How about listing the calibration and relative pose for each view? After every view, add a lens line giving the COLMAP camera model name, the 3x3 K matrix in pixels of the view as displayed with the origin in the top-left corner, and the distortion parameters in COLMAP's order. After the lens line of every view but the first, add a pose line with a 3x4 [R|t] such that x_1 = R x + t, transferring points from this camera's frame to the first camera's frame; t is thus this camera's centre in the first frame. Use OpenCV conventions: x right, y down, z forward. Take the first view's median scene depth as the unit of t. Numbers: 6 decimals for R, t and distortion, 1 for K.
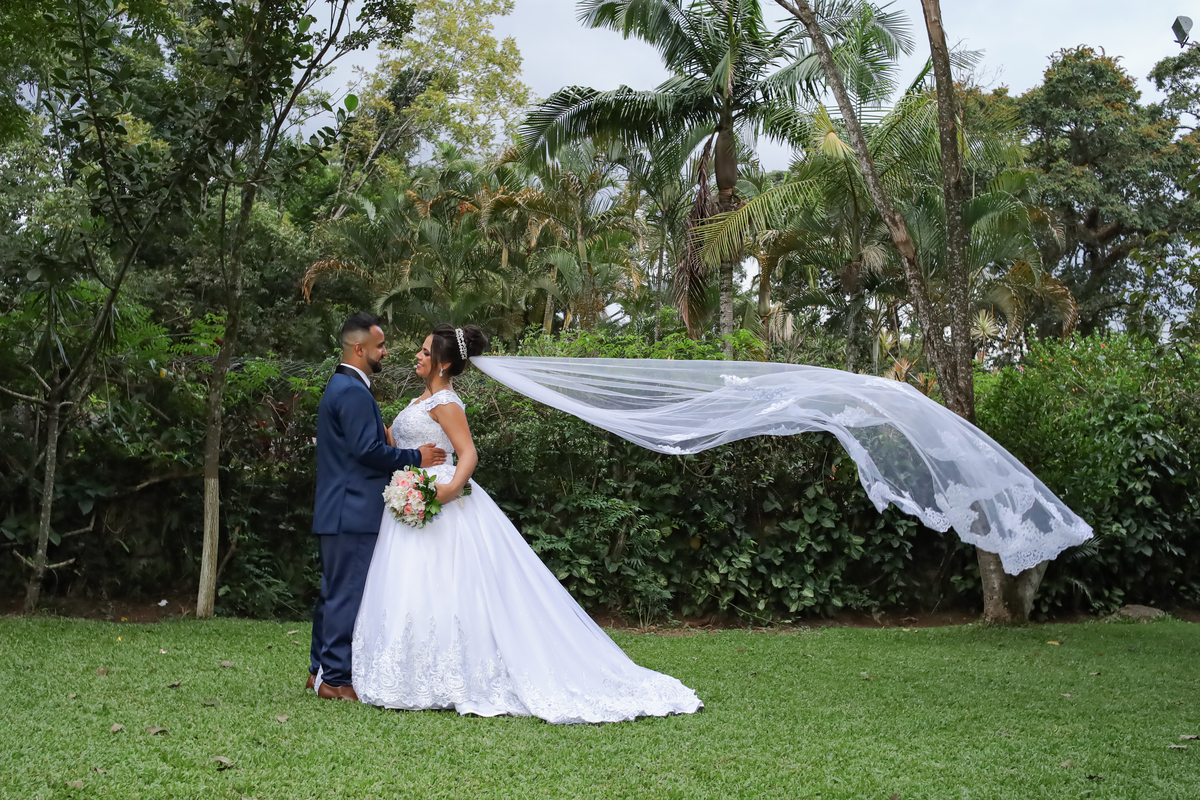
lens RADIAL K [[1276.5, 0, 524.6], [0, 1276.5, 434.2], [0, 0, 1]] dist [-0.127638, 0.054921]
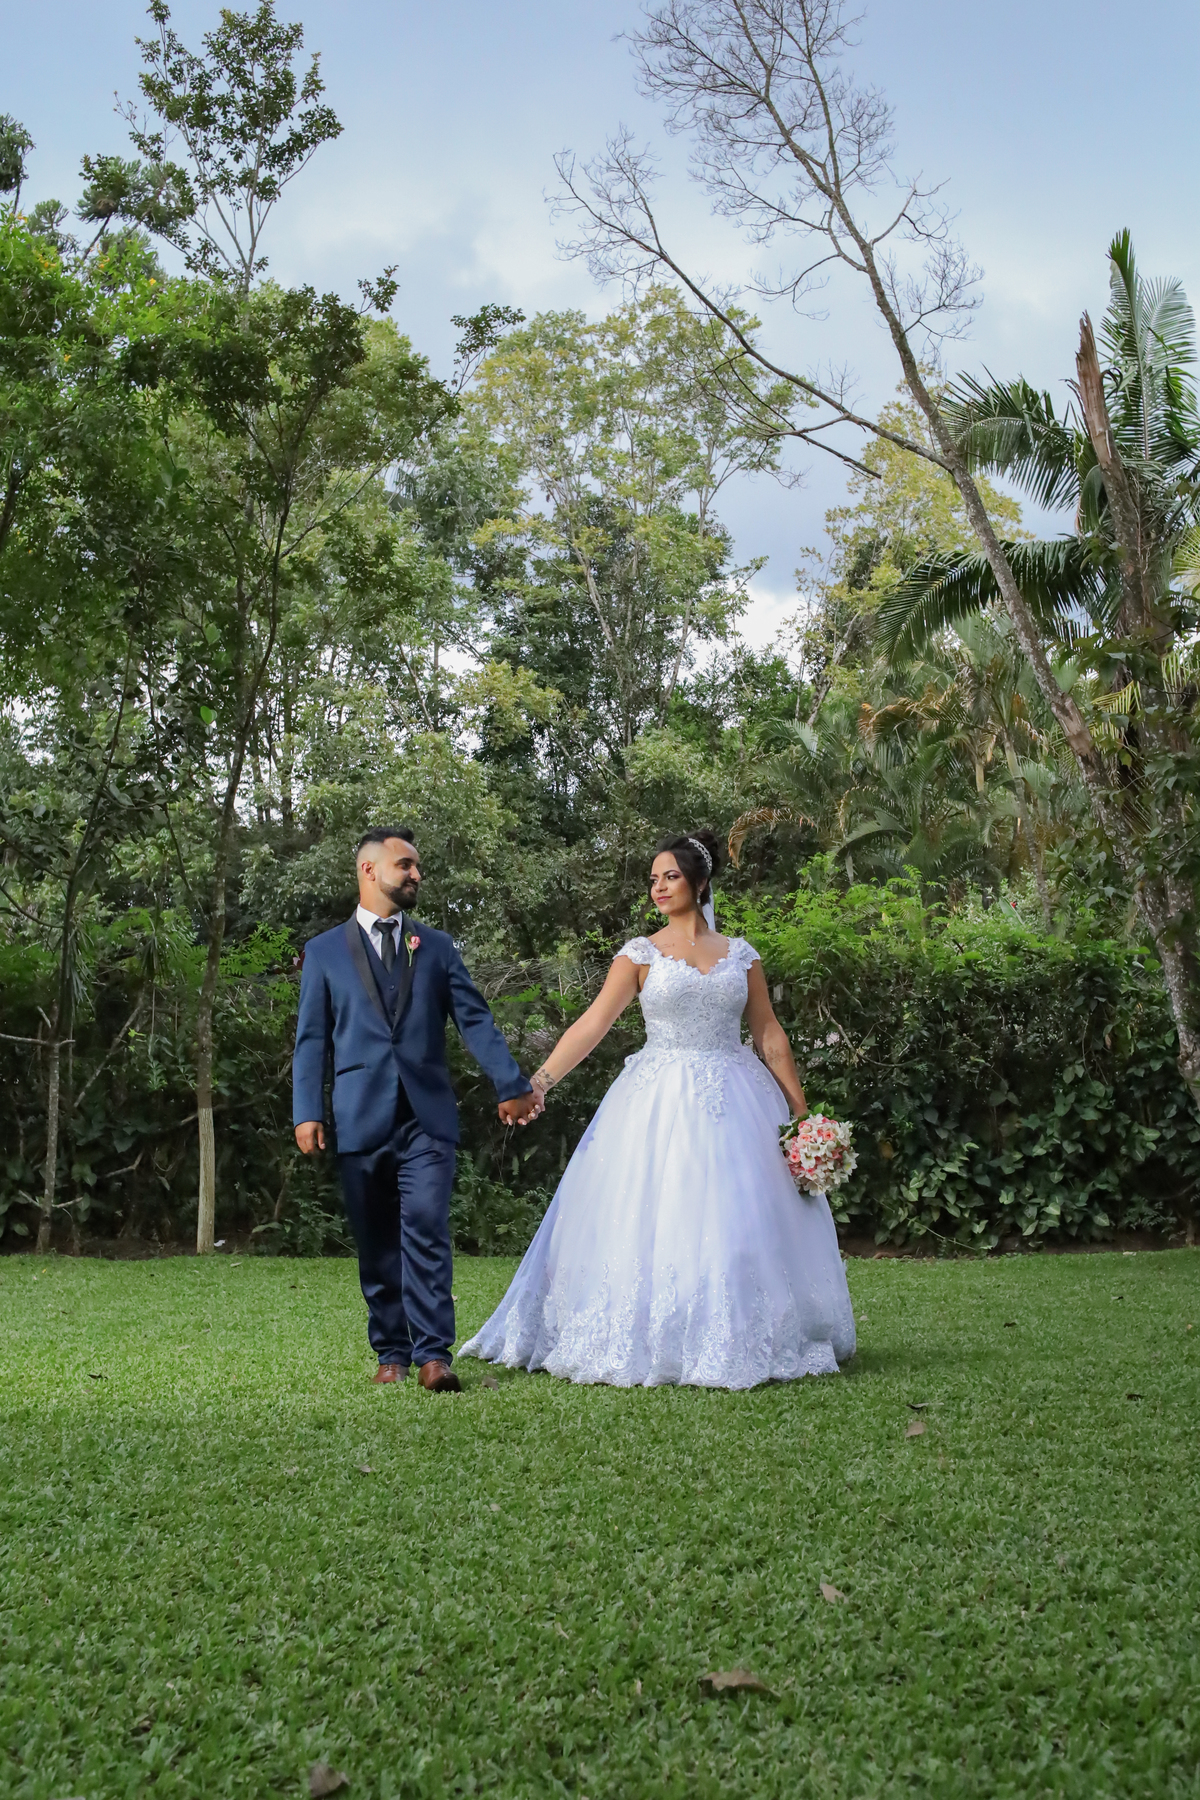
lens RADIAL K [[1914.8, 0, 720.4], [0, 1914.8, 900.9], [0, 0, 1]] dist [-0.127638, 0.054921]
pose [[0.904957, -0.107322, -0.411747, 0.528036], [0.080217, 0.993348, -0.082611, 0.021166], [0.417874, 0.041730, 0.907546, -0.110148]]
